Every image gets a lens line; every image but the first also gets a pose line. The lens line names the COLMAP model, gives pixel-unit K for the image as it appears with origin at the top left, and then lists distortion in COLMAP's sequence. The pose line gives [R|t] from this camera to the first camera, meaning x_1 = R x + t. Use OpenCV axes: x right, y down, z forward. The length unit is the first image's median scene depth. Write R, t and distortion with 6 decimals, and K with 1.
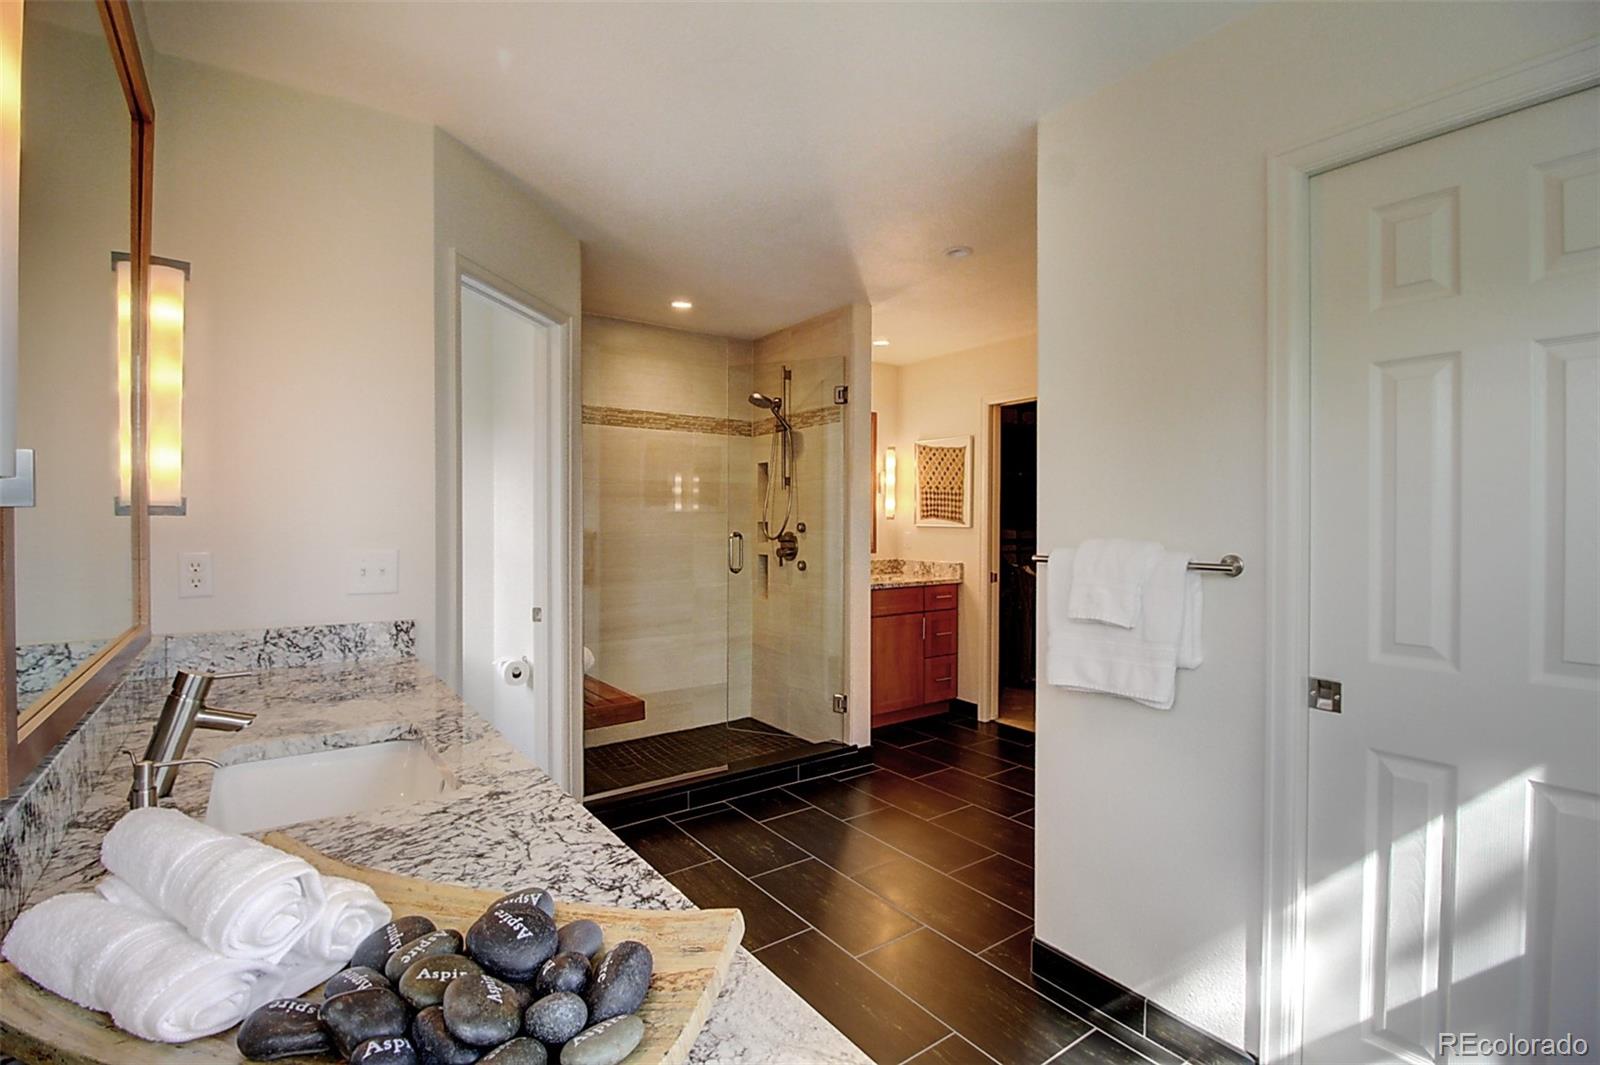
lens RADIAL K [[749.2, 0, 804.3], [0, 749.2, 526.1], [0, 0, 1]] dist [-0.004542, -0.001490]
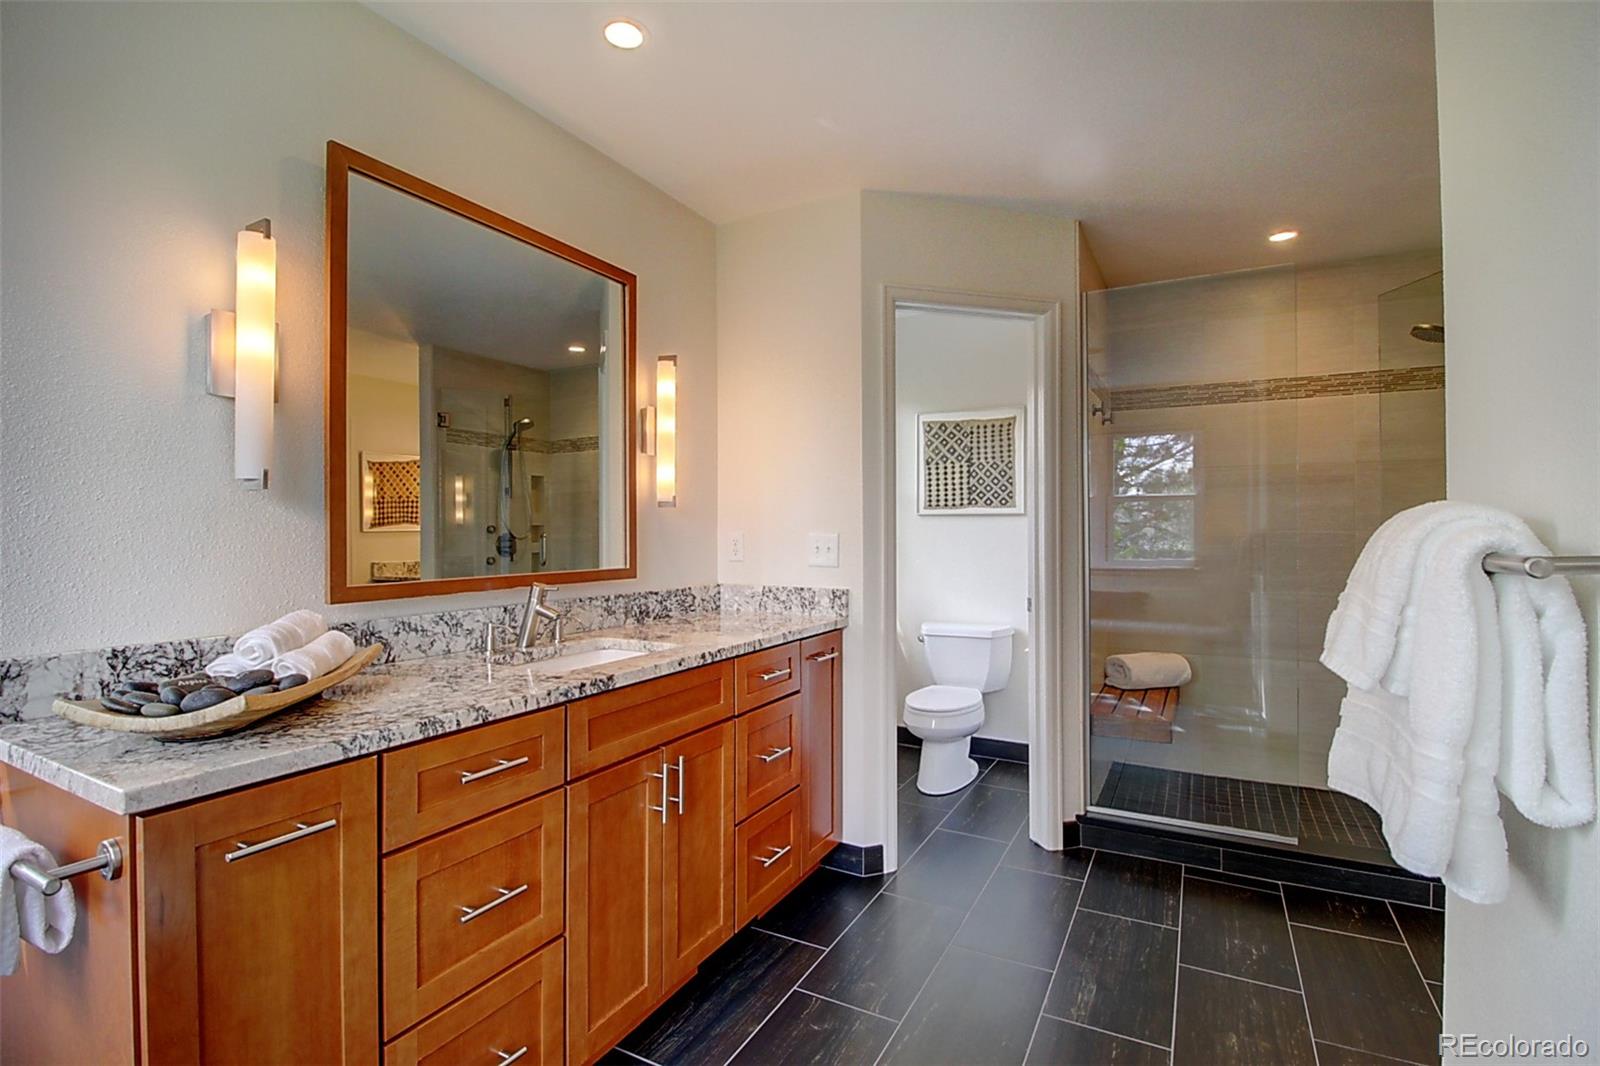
lens RADIAL K [[749.2, 0, 804.3], [0, 749.2, 526.6], [0, 0, 1]] dist [-0.004542, -0.001490]
pose [[0.435688, -0.007836, -0.900064, 0.609119], [-0.004806, 0.999928, -0.011032, 0.035870], [0.900085, 0.009132, 0.435619, 0.406044]]
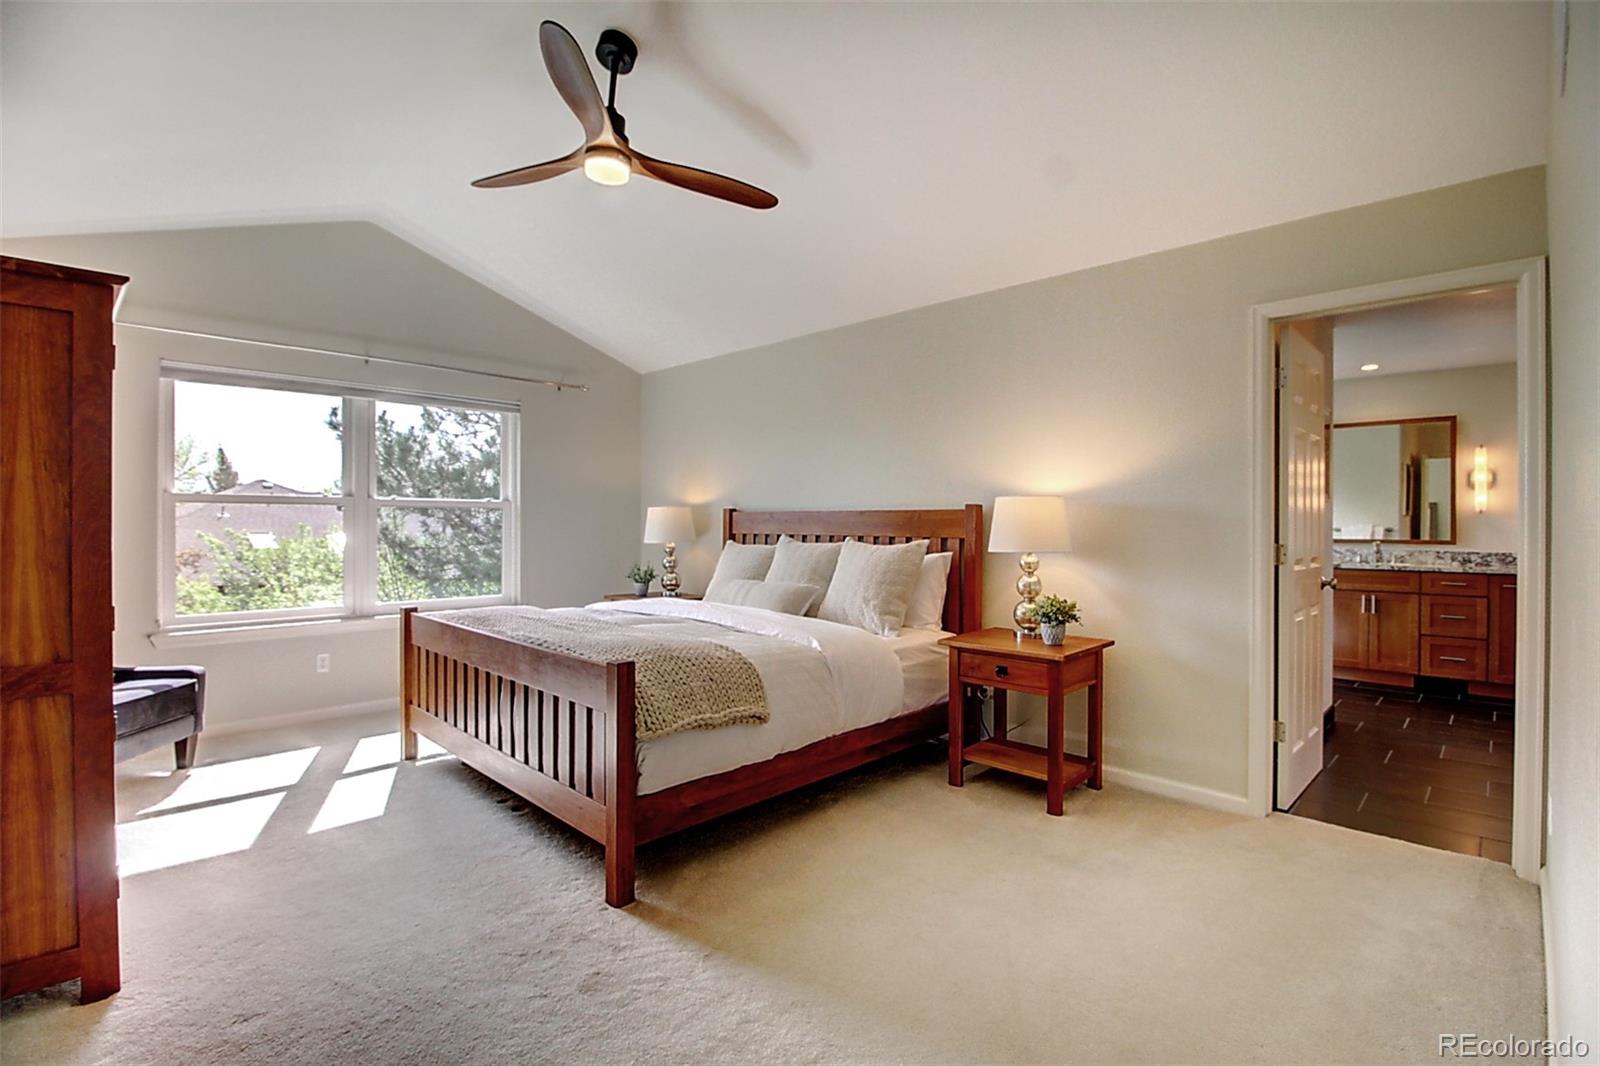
lens RADIAL K [[749.2, 0, 804.3], [0, 749.2, 526.6], [0, 0, 1]] dist [-0.004542, -0.001490]
pose [[-0.985433, -0.004053, -0.170016, 2.275997], [-0.006749, 0.999860, 0.015284, 0.010748], [0.169931, 0.016209, -0.985323, 2.984085]]
